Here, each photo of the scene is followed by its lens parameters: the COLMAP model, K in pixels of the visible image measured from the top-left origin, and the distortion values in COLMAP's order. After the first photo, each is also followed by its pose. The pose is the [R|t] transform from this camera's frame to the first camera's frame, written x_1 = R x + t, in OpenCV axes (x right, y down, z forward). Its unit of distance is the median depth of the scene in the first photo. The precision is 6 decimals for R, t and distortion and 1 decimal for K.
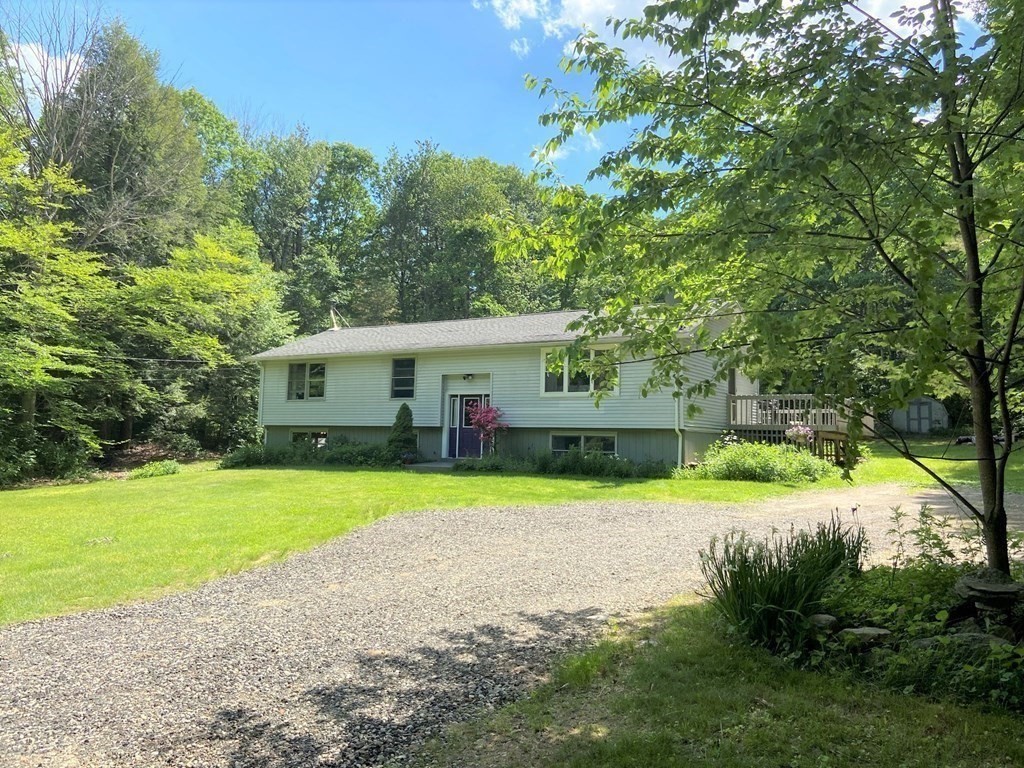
lens RADIAL K [[758.0, 0, 506.7], [0, 758.0, 378.8], [0, 0, 1]] dist [0.122142, -0.153779]
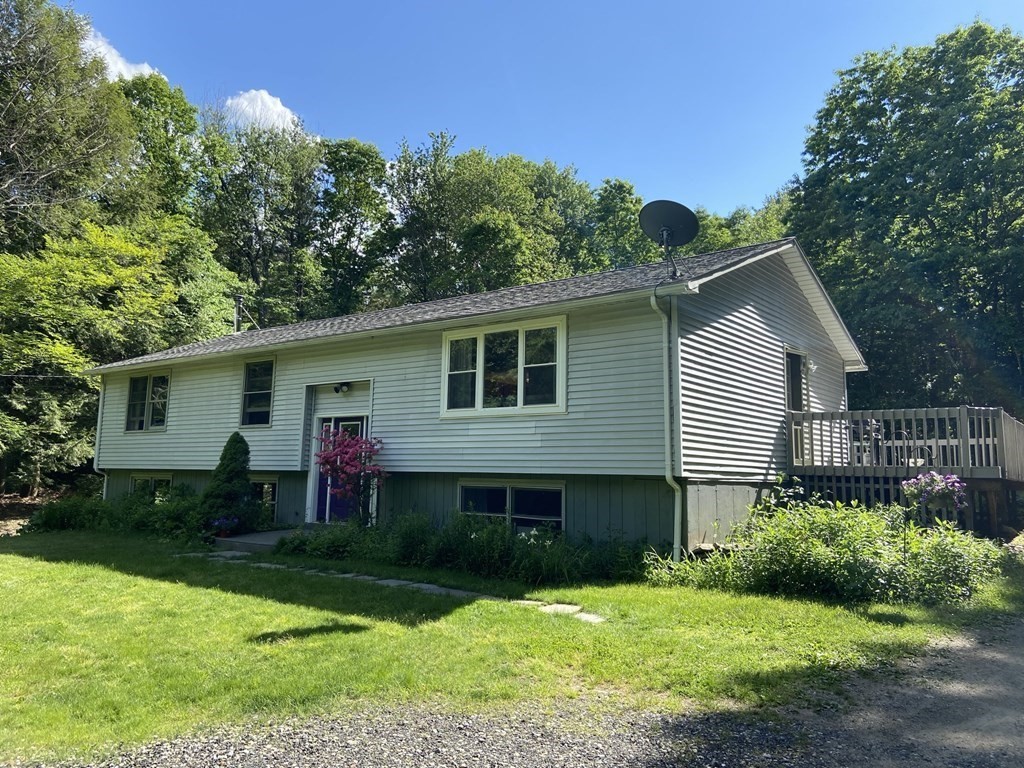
lens RADIAL K [[758.0, 0, 506.7], [0, 758.0, 378.8], [0, 0, 1]] dist [0.122142, -0.153779]
pose [[0.993722, -0.015725, -0.110764, 0.133344], [0.010347, 0.998747, -0.048960, 0.019509], [0.111395, 0.047507, 0.992640, 0.375999]]
